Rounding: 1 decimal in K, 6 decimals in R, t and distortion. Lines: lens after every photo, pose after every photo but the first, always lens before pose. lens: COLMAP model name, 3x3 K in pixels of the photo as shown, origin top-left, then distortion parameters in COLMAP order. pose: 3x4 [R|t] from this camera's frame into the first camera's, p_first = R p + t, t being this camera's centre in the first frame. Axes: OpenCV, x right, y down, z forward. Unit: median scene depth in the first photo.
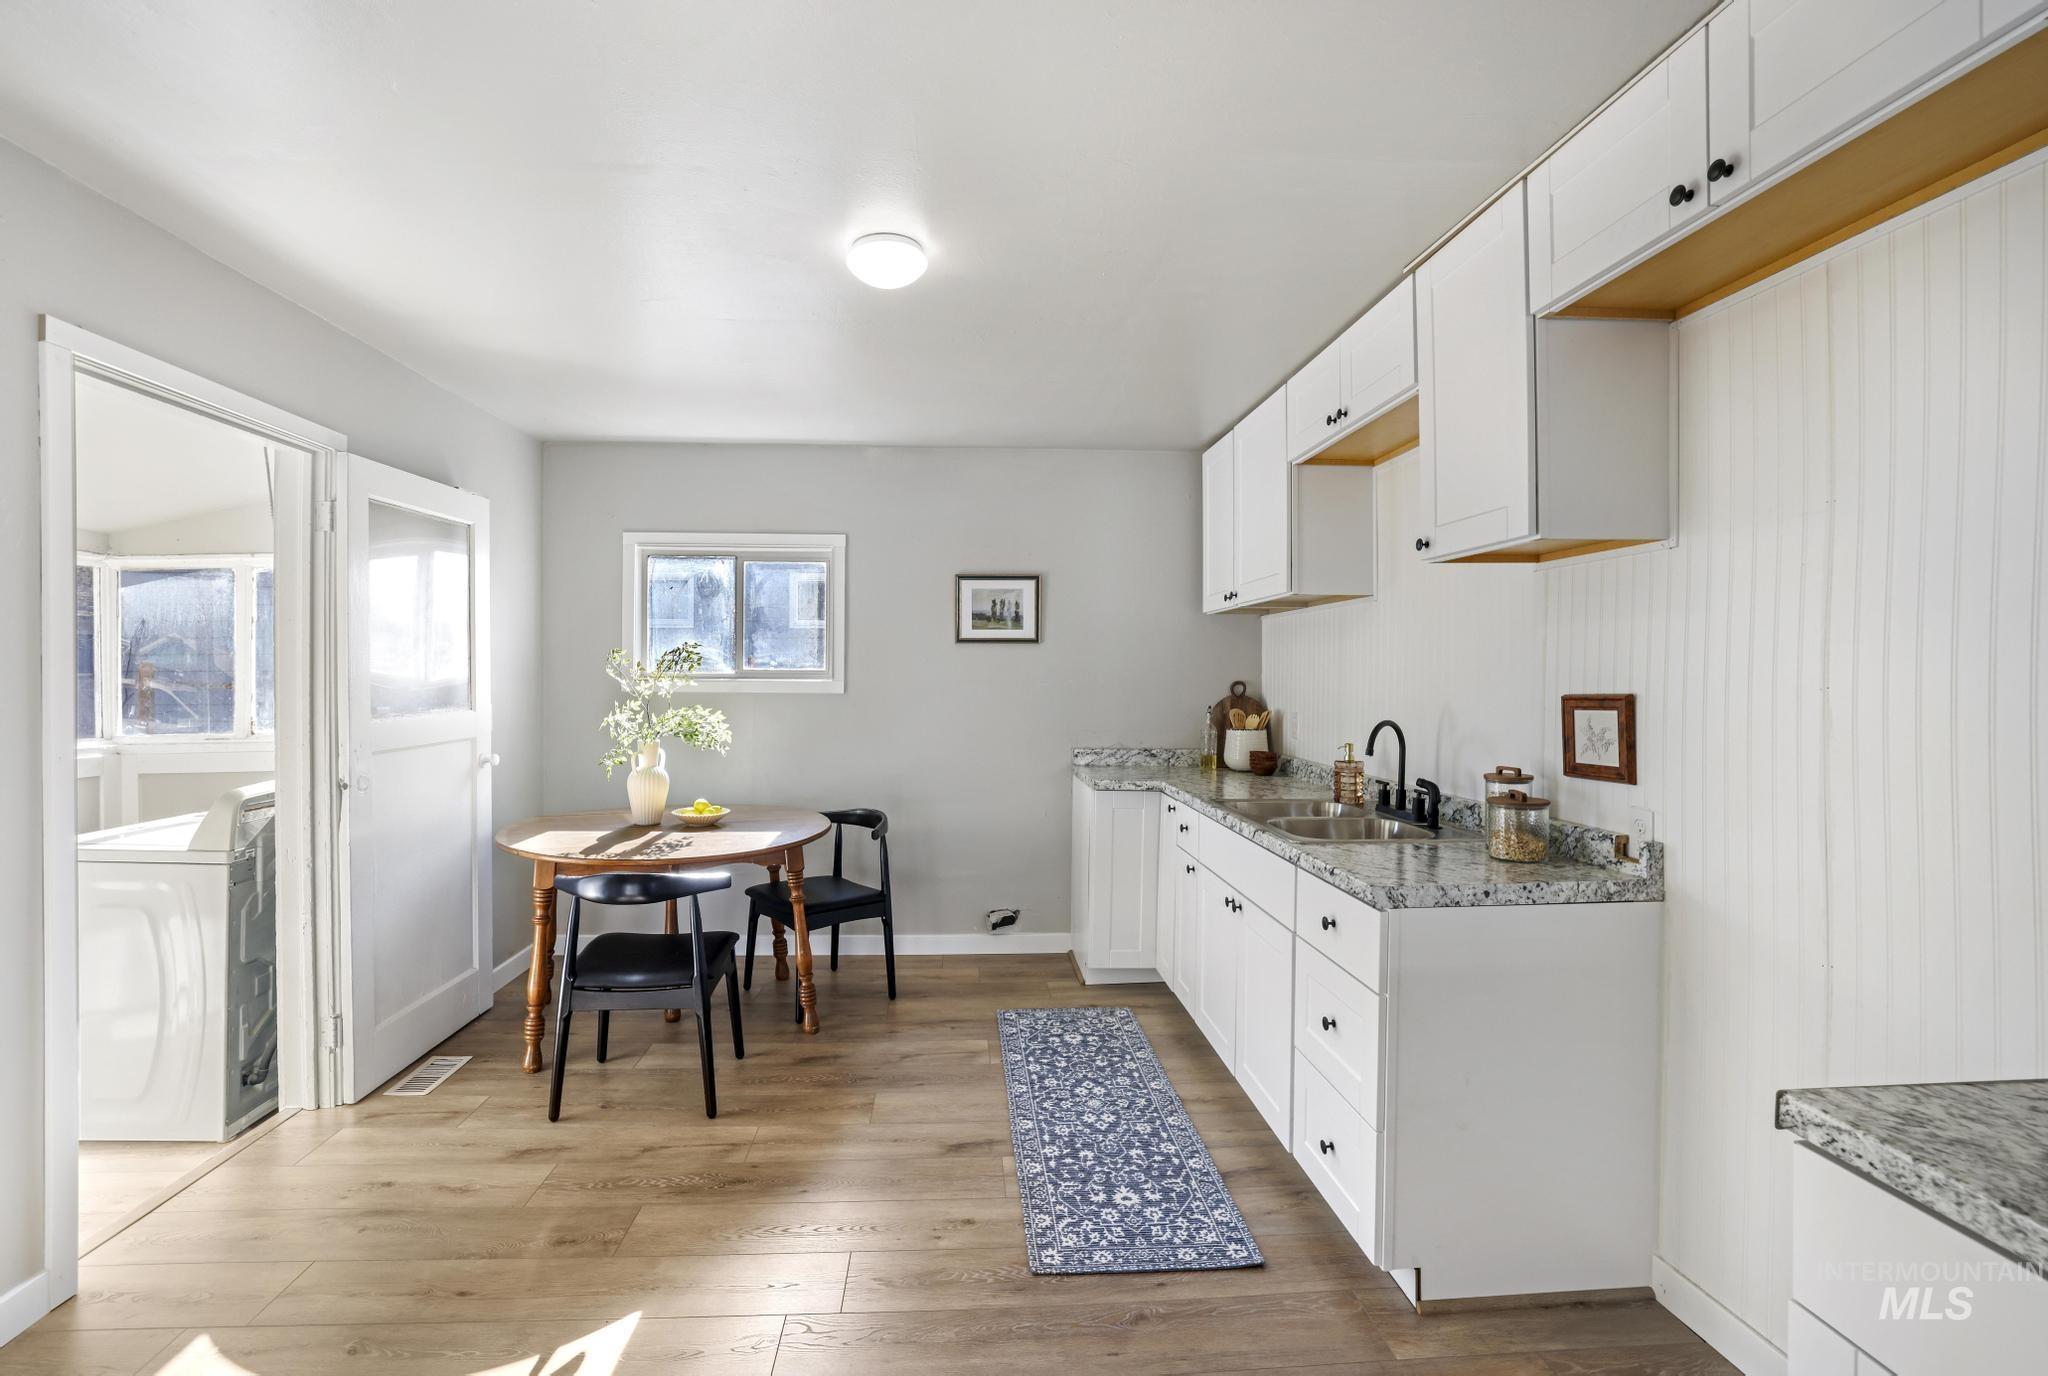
lens RADIAL K [[943.4, 0, 995.1], [0, 943.4, 681.6], [0, 0, 1]] dist [-0.044201, 0.019478]
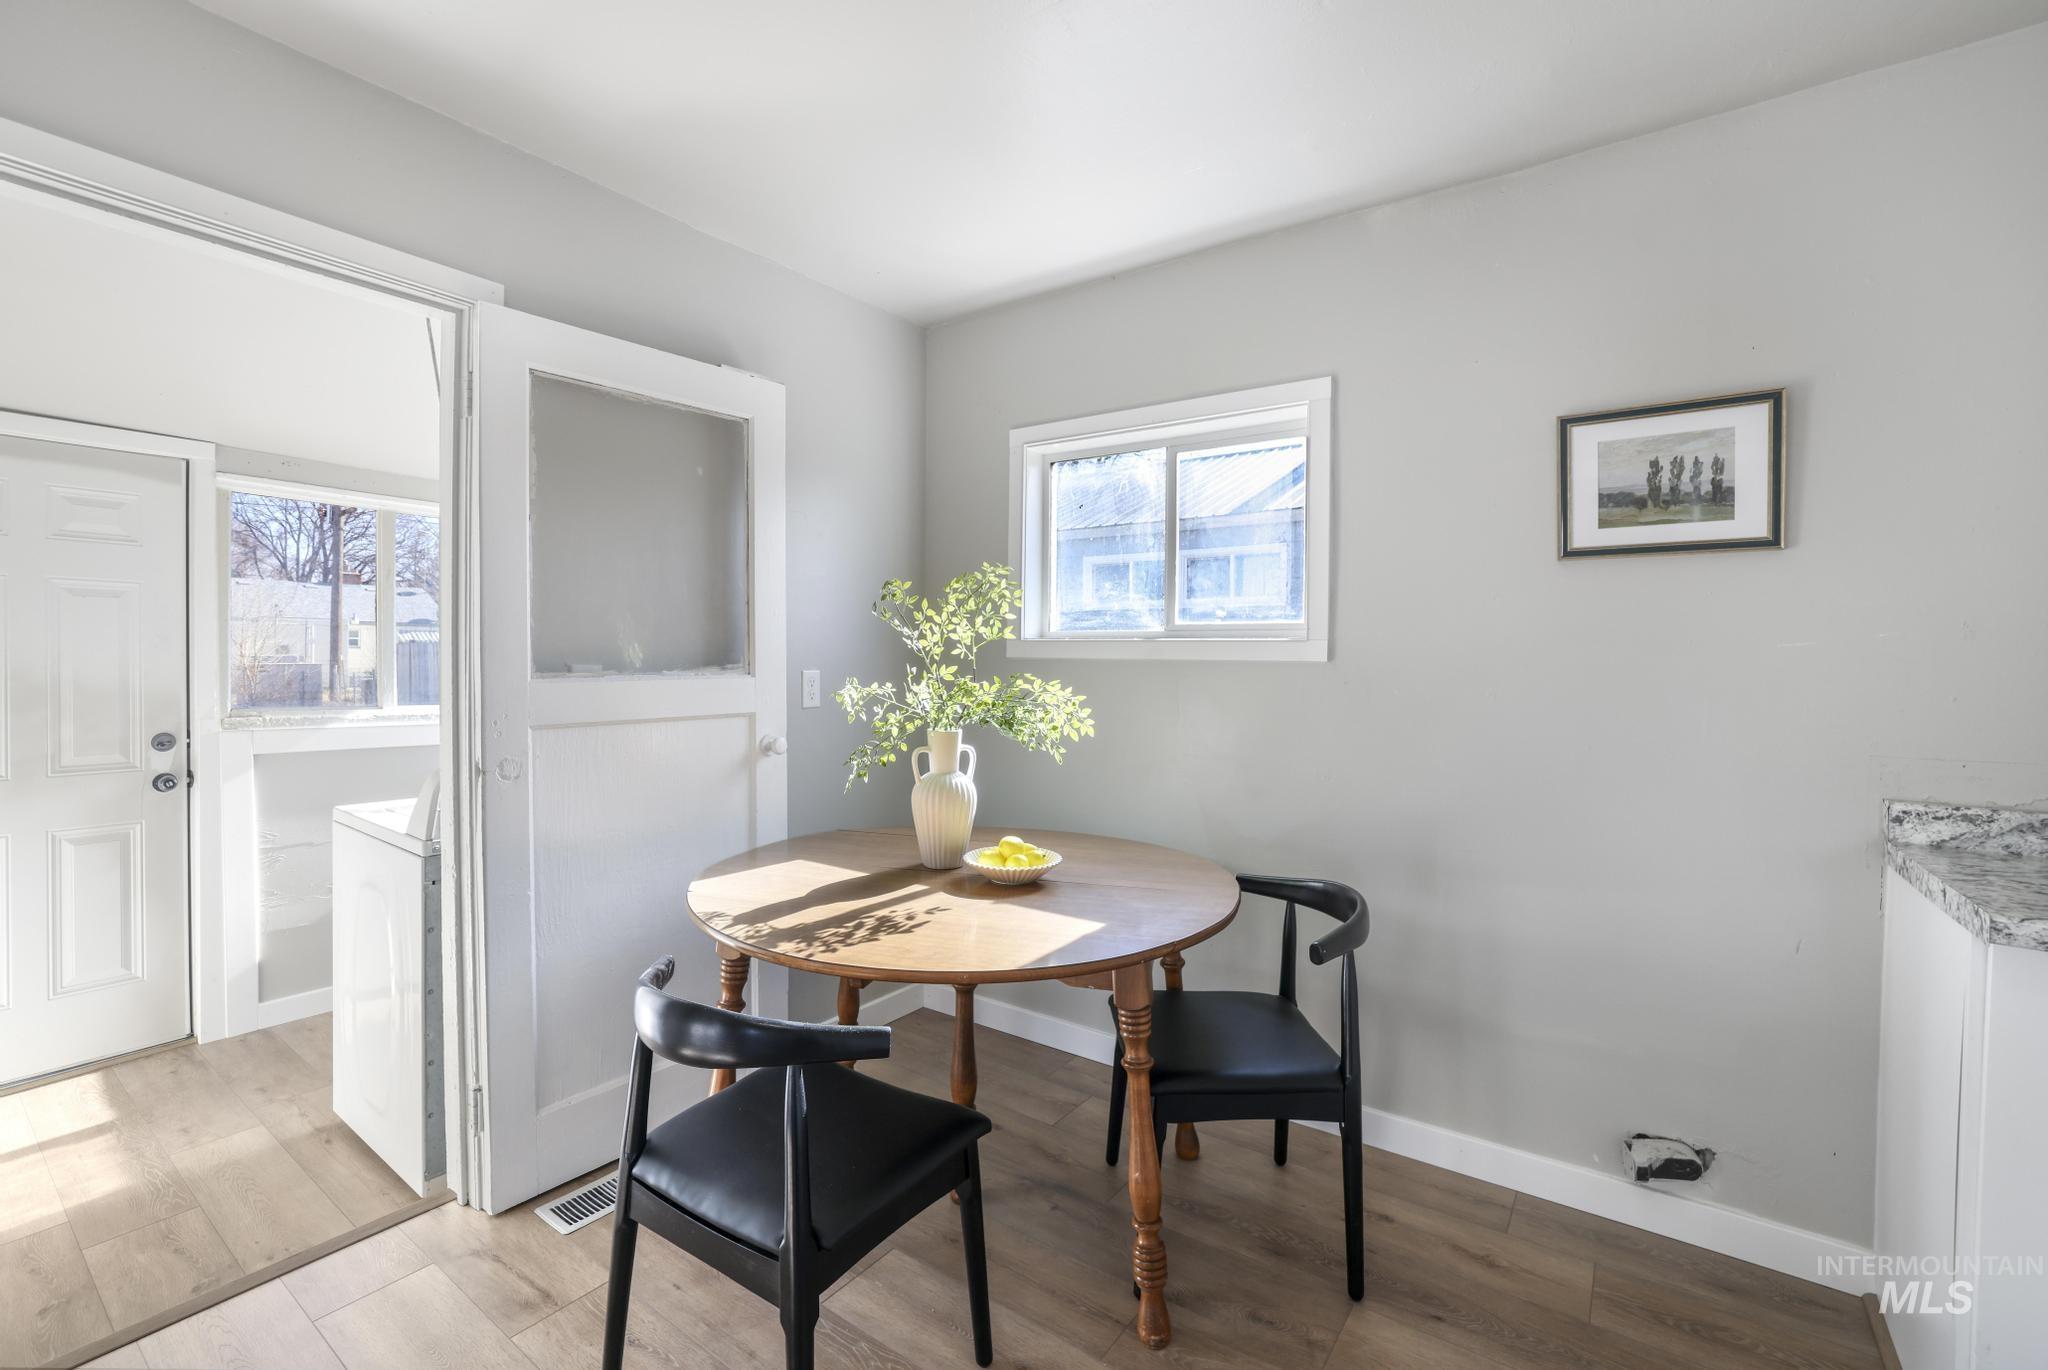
lens RADIAL K [[901.3, 0, 1015.2], [0, 901.3, 670.0], [0, 0, 1]] dist [-0.037490, 0.014983]
pose [[0.776406, 0.010300, -0.630149, 0.035871], [-0.011426, 0.999932, 0.002266, 0.021612], [0.630130, 0.005441, 0.776471, 0.563718]]
